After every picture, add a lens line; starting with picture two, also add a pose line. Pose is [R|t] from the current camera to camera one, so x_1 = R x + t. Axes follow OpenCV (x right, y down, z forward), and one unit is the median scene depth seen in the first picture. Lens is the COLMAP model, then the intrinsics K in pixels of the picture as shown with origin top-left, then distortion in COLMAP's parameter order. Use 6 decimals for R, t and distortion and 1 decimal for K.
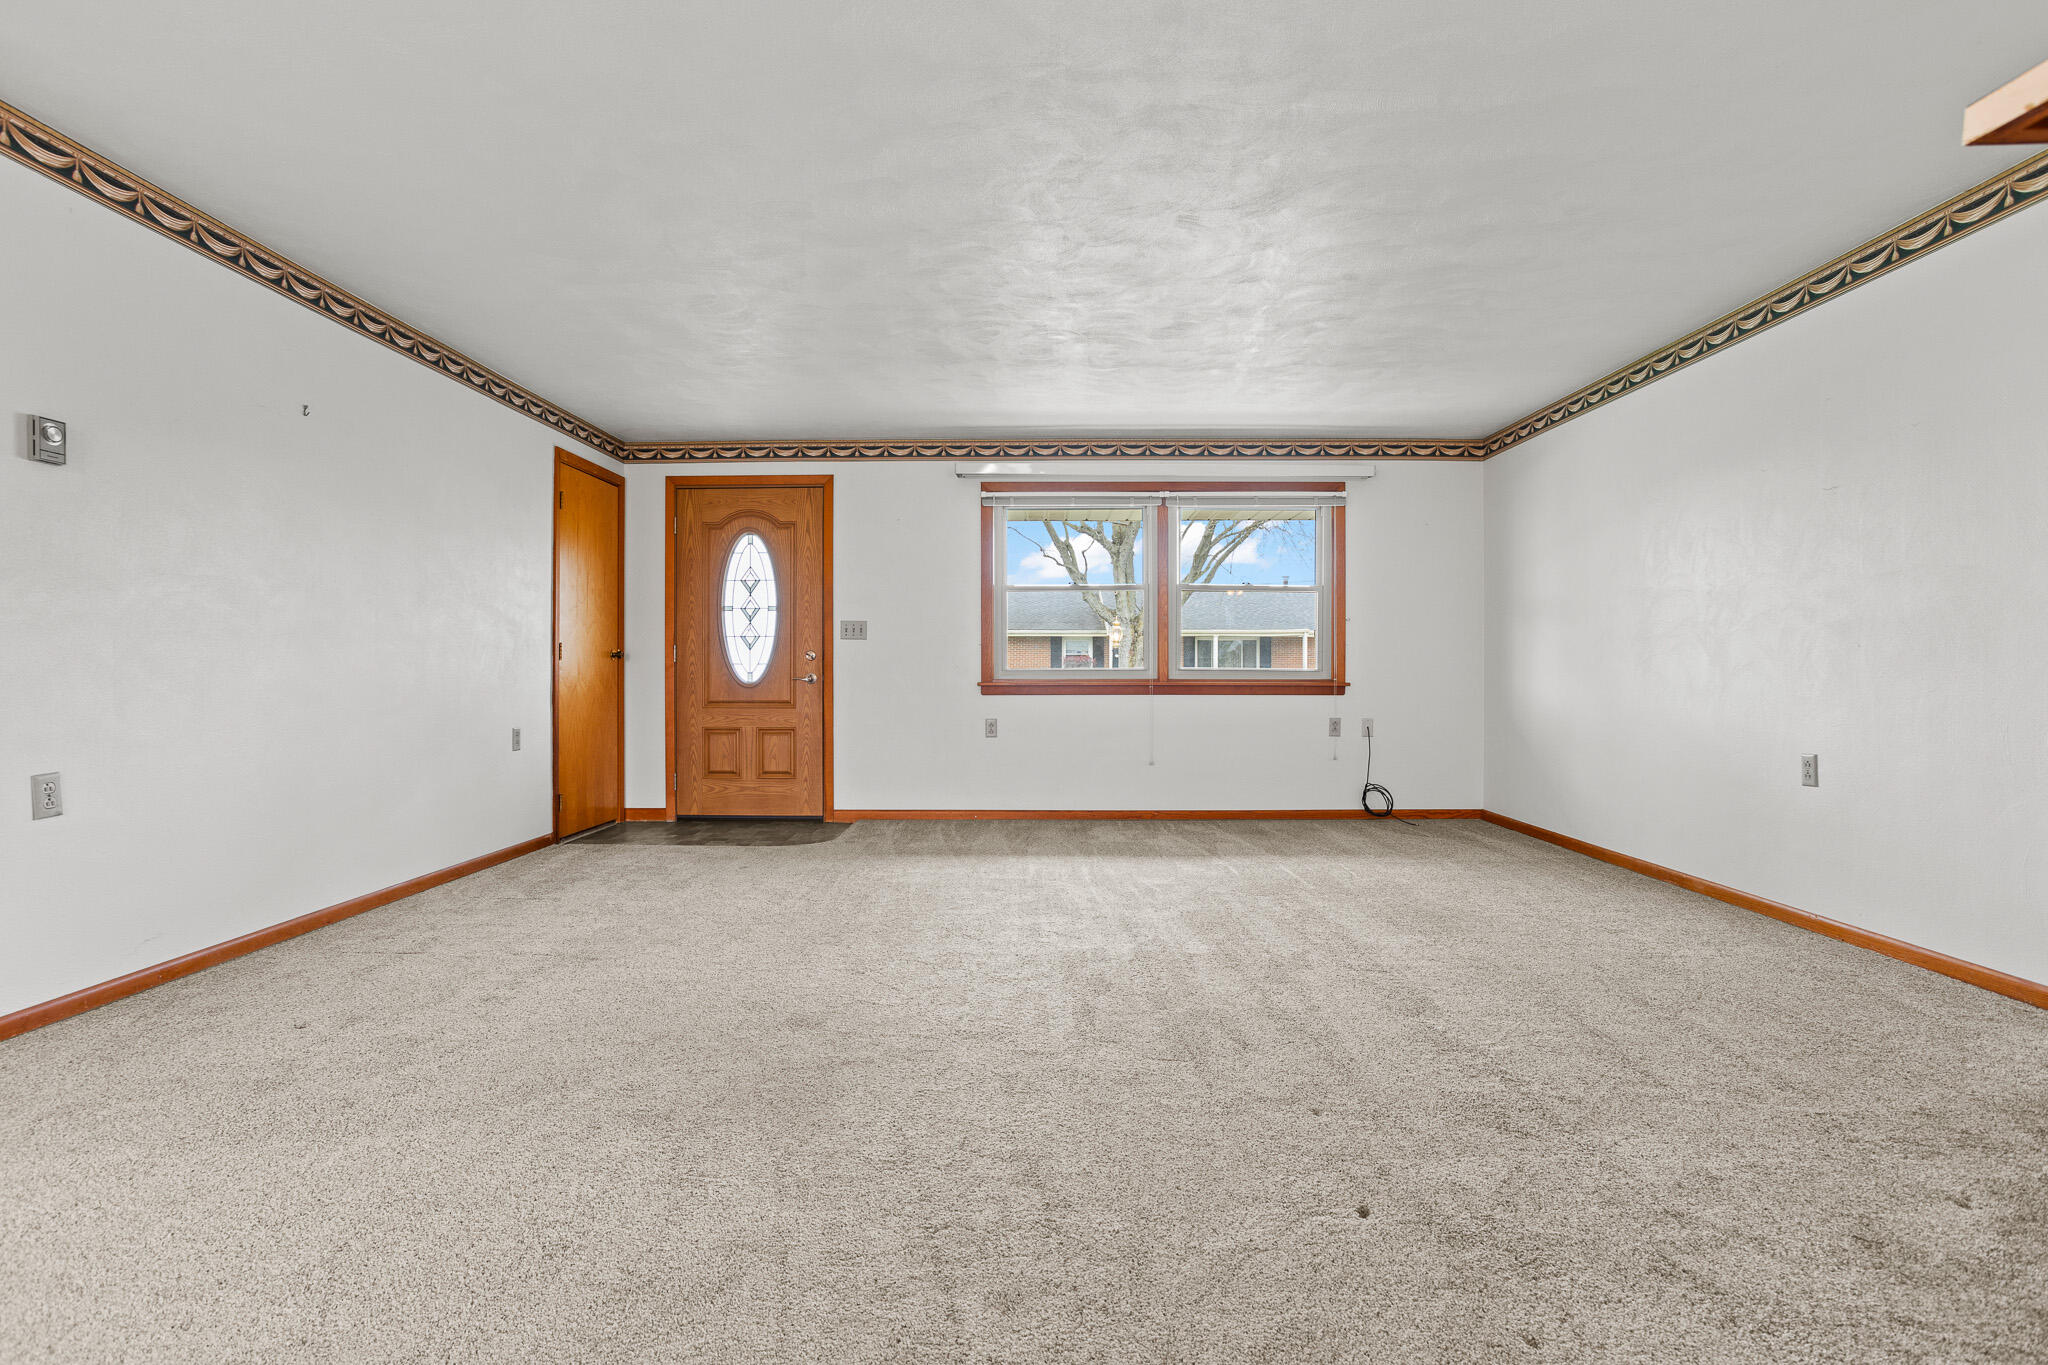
lens RADIAL K [[1004.1, 0, 1030.2], [0, 1004.1, 676.1], [0, 0, 1]] dist [-0.060390, 0.036324]
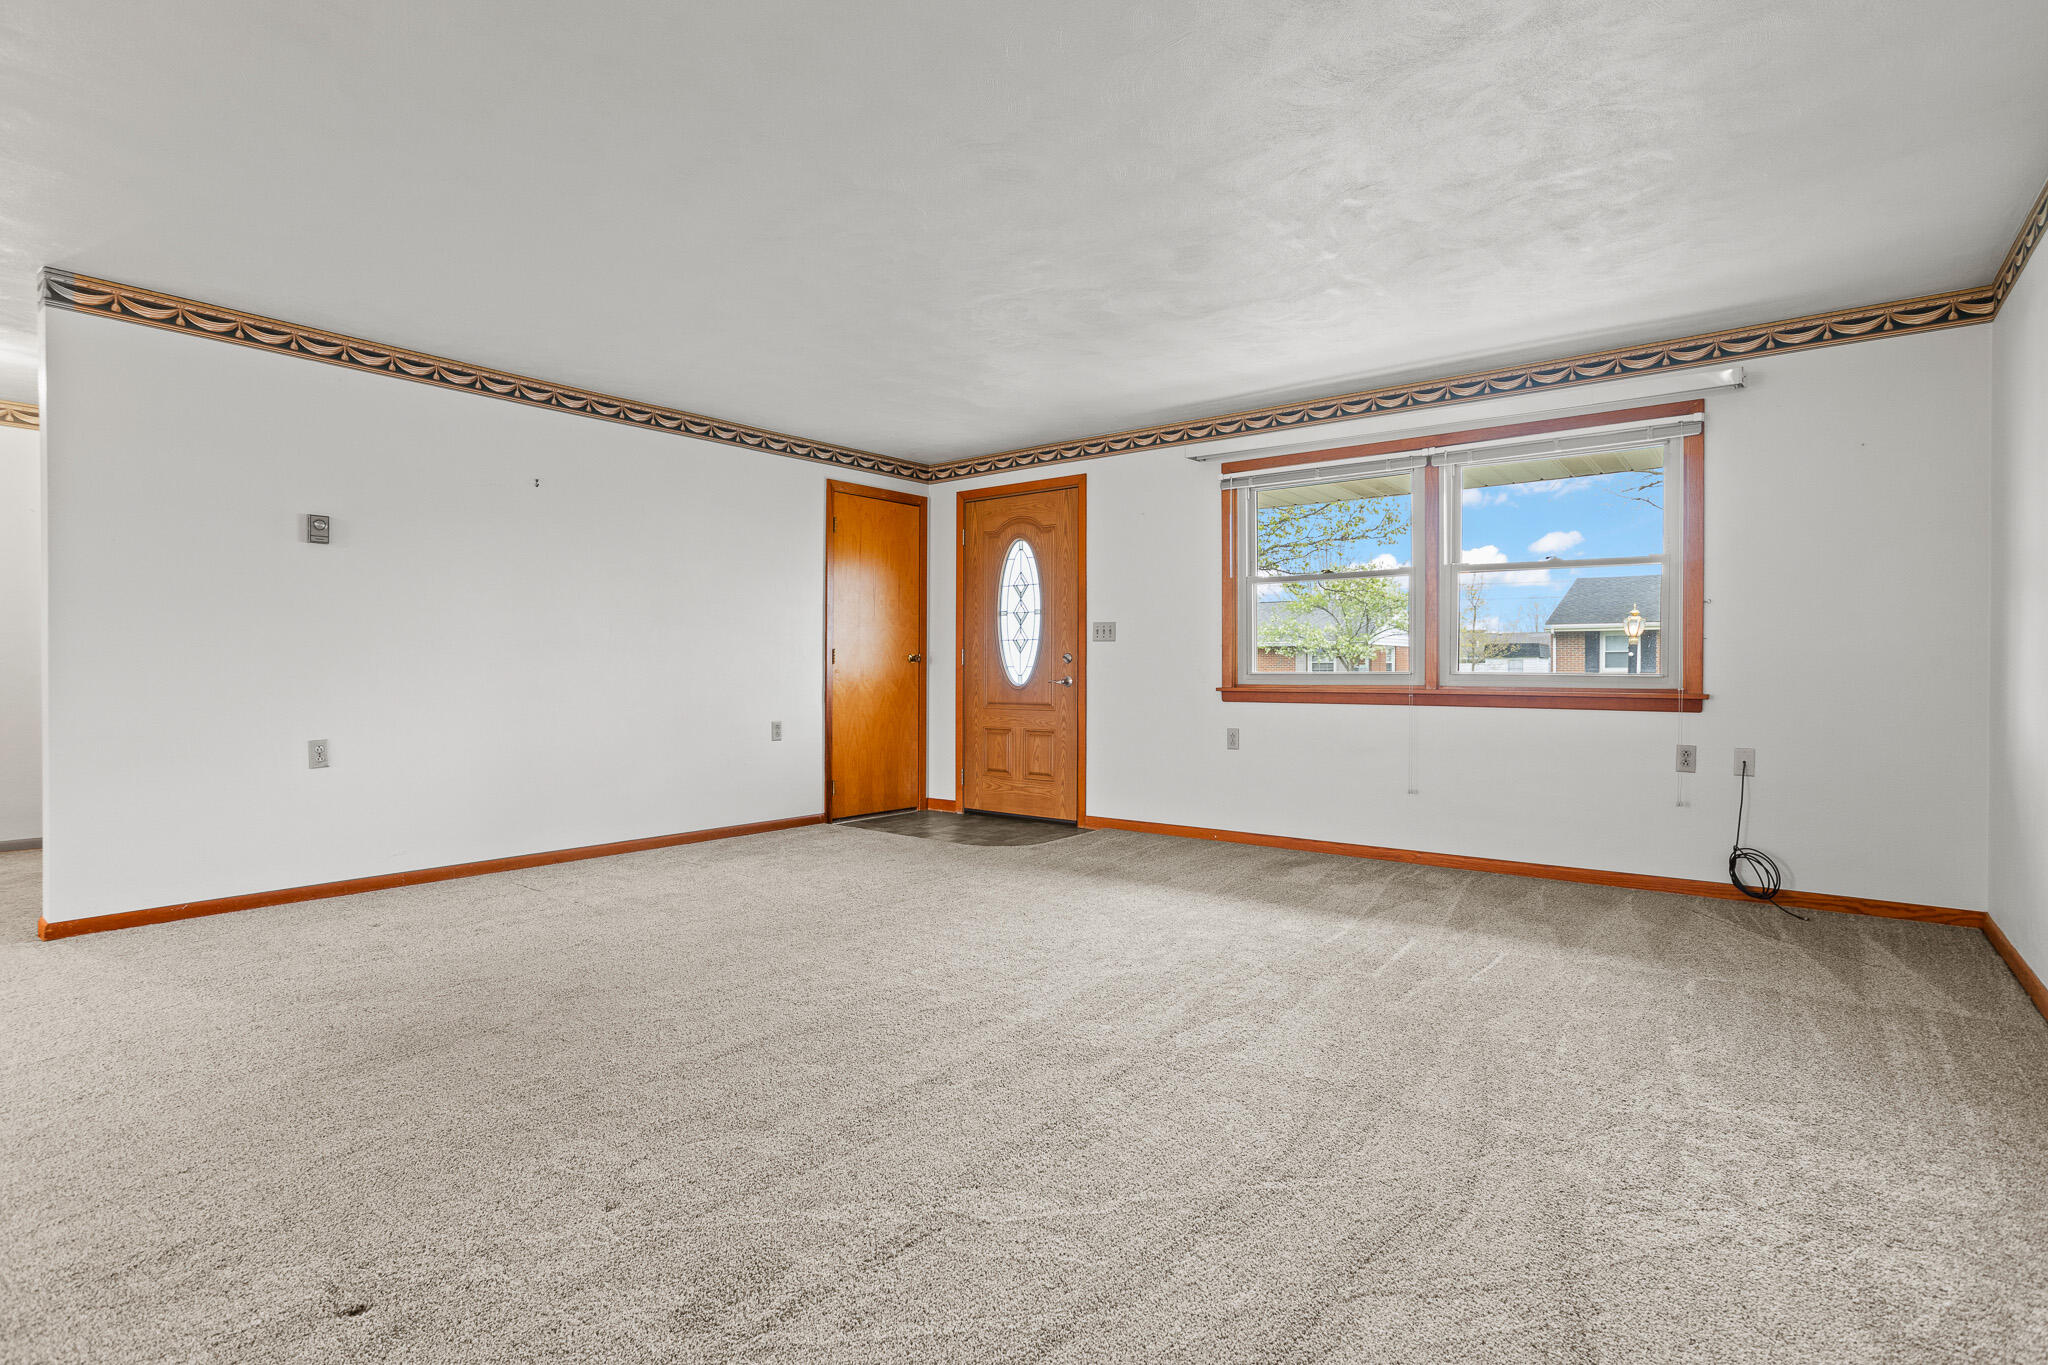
lens RADIAL K [[1017.4, 0, 1034.5], [0, 1017.4, 664.7], [0, 0, 1]] dist [-0.058444, 0.035642]
pose [[0.790188, -0.001019, -0.612864, 0.372686], [-0.004821, 0.999957, -0.007879, -0.005999], [0.612846, 0.009180, 0.790149, 0.184277]]
